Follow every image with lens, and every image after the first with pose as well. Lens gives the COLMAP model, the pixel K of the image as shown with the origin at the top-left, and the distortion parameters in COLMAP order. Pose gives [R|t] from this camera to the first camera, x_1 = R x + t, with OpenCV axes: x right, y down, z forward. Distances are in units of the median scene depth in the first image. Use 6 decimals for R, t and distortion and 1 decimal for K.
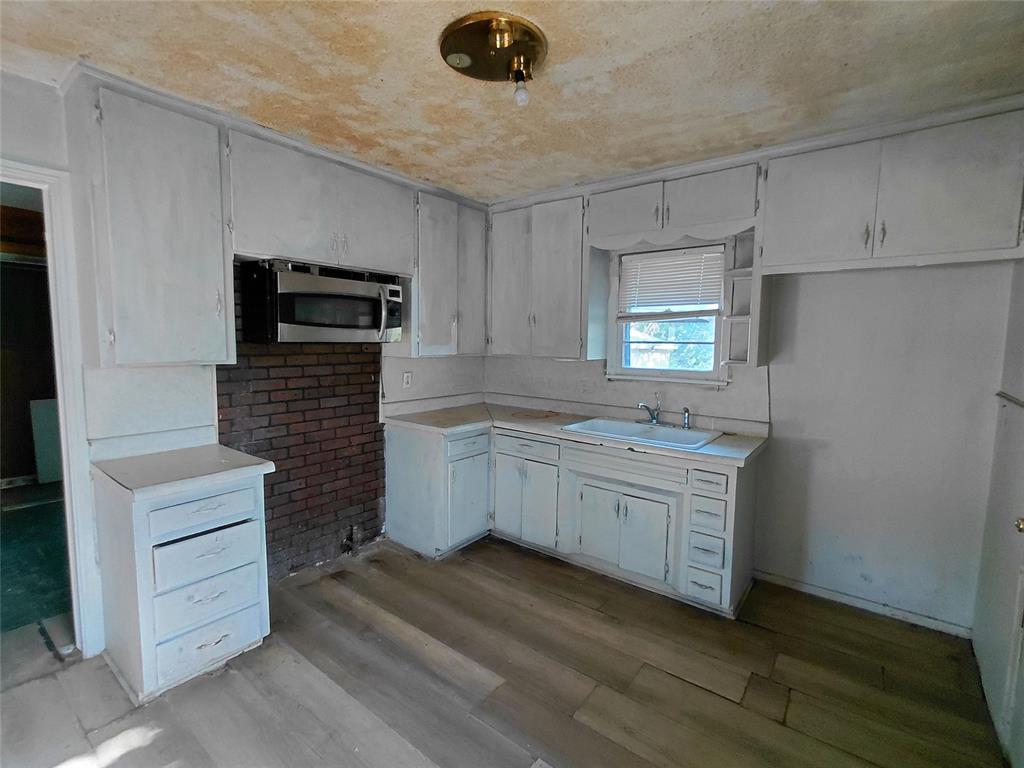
lens RADIAL K [[473.1, 0, 503.6], [0, 473.1, 379.7], [0, 0, 1]] dist [-0.002004, -0.000425]
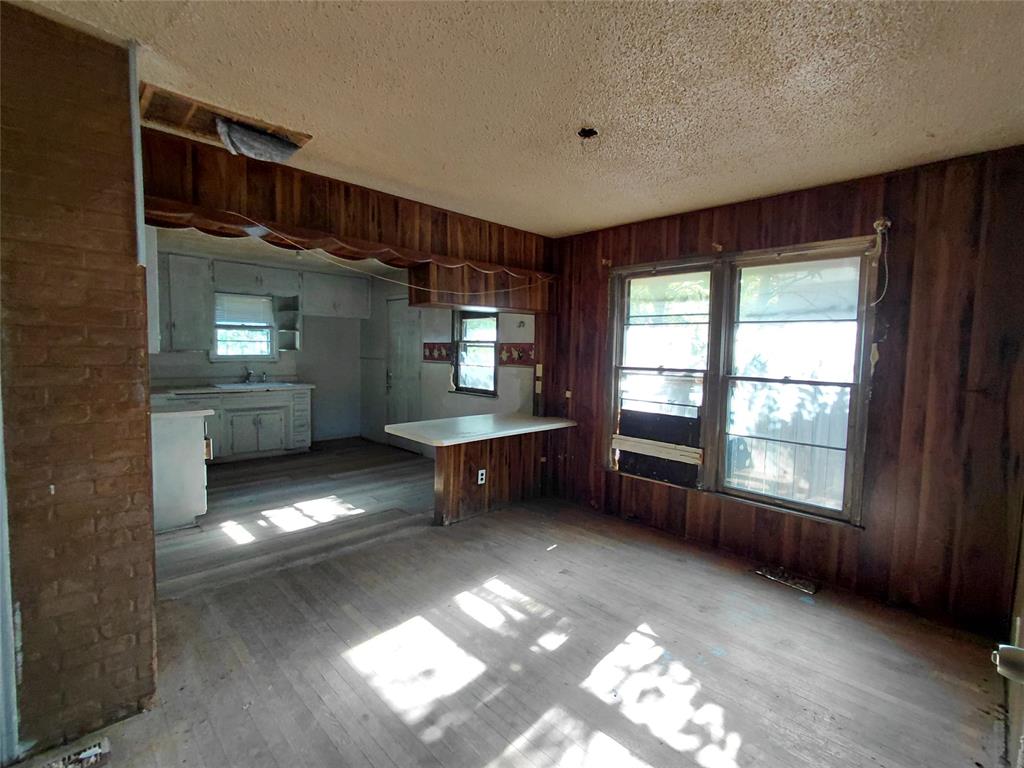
lens RADIAL K [[473.1, 0, 503.6], [0, 473.1, 379.7], [0, 0, 1]] dist [-0.002004, -0.000425]
pose [[0.151181, -0.073849, 0.985744, -1.498021], [0.072856, 0.995326, 0.063393, 0.035340], [-0.985818, 0.062234, 0.155855, -0.359924]]
